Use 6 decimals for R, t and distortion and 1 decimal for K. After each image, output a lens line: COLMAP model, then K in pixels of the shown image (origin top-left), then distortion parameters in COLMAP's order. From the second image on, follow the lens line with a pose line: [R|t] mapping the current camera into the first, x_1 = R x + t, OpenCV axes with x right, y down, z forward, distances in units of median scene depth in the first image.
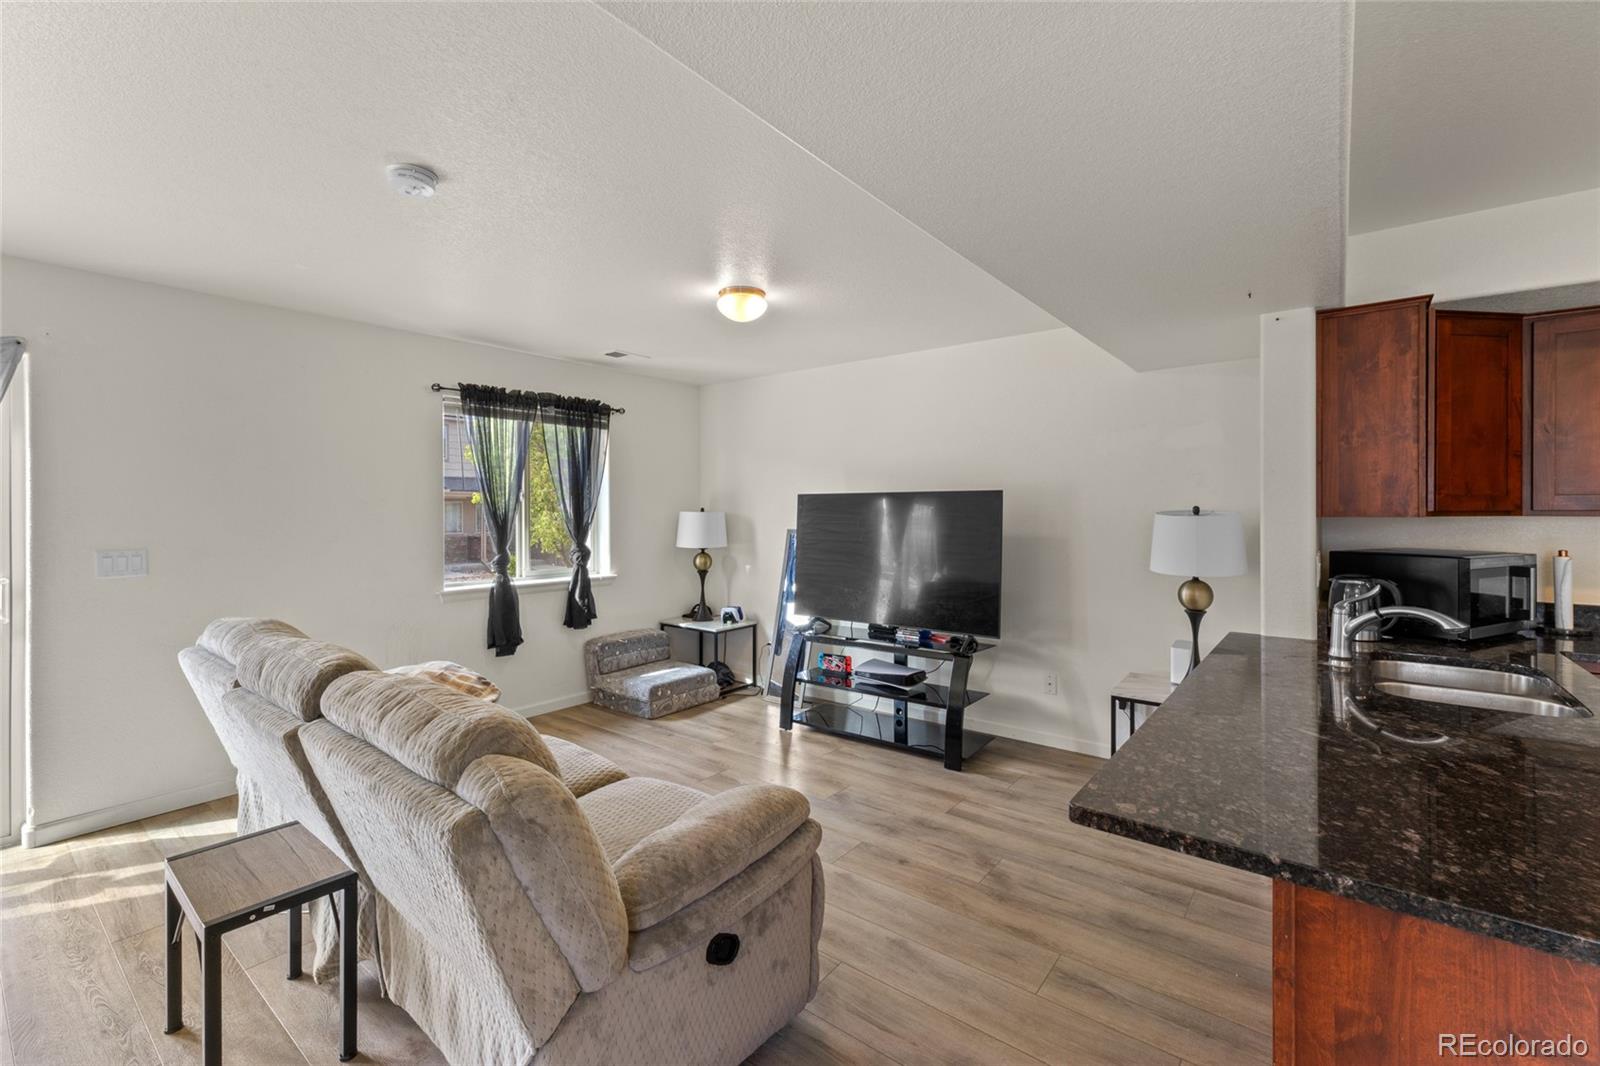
lens RADIAL K [[680.0, 0, 825.4], [0, 680.0, 510.9], [0, 0, 1]] dist [0.008218, -0.001453]
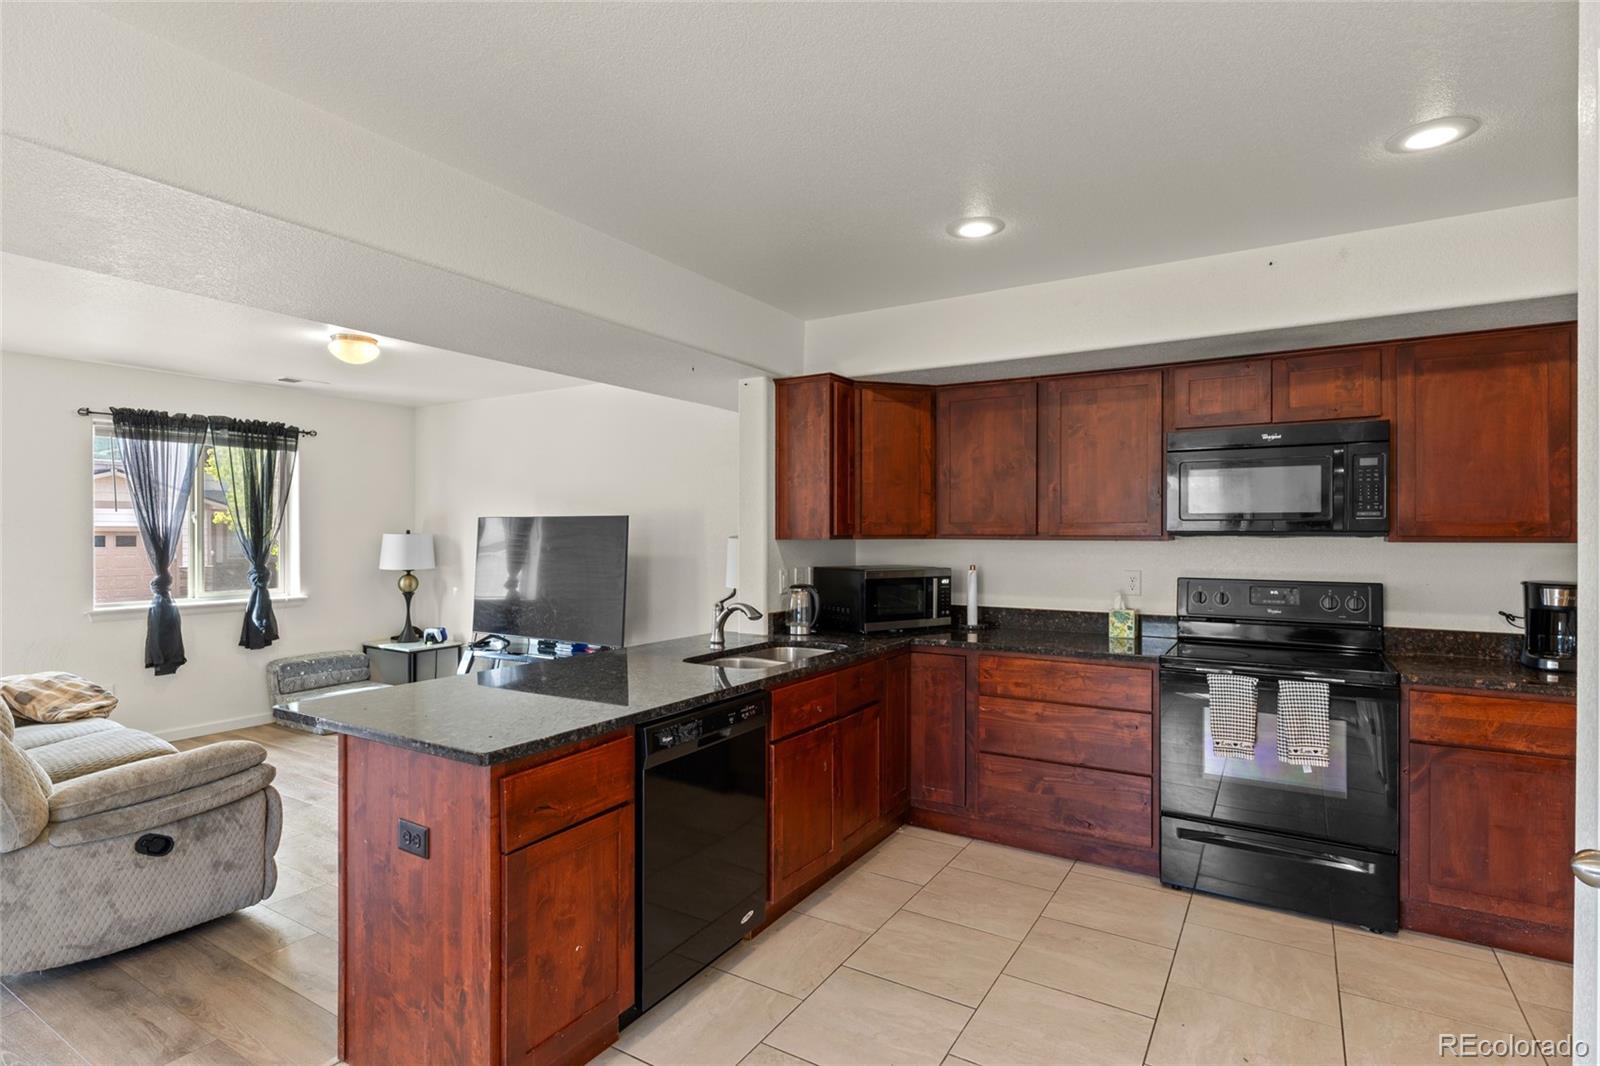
lens RADIAL K [[770.0, 0, 802.1], [0, 770.0, 533.6], [0, 0, 1]] dist [0.000618, -0.001901]
pose [[0.993389, 0.003269, 0.114747, 0.594993], [-0.003280, 0.999995, -0.000096, -0.002103], [-0.114747, -0.000281, 0.993395, -0.436801]]
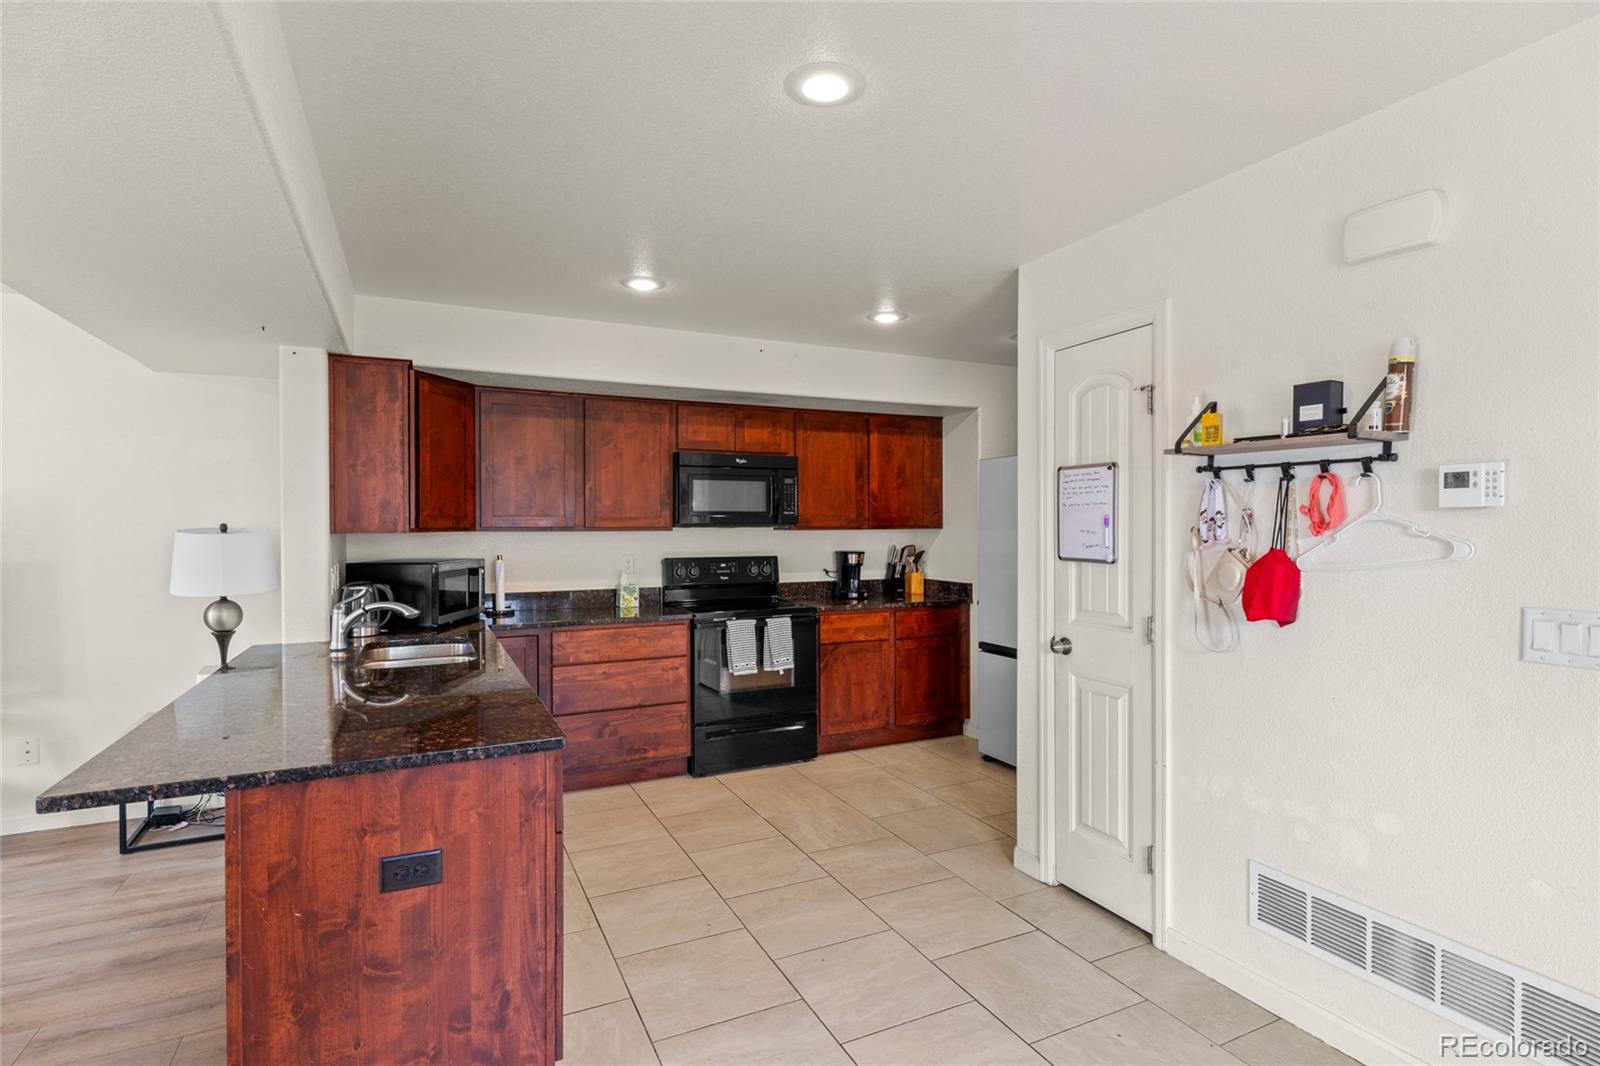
lens RADIAL K [[770.0, 0, 771.9], [0, 770.0, 534.1], [0, 0, 1]] dist [0.000618, -0.001901]
pose [[0.468895, -0.008984, 0.883208, -0.070074], [0.002075, 0.999957, 0.009070, -0.000230], [-0.883252, -0.002420, 0.468893, -0.251974]]
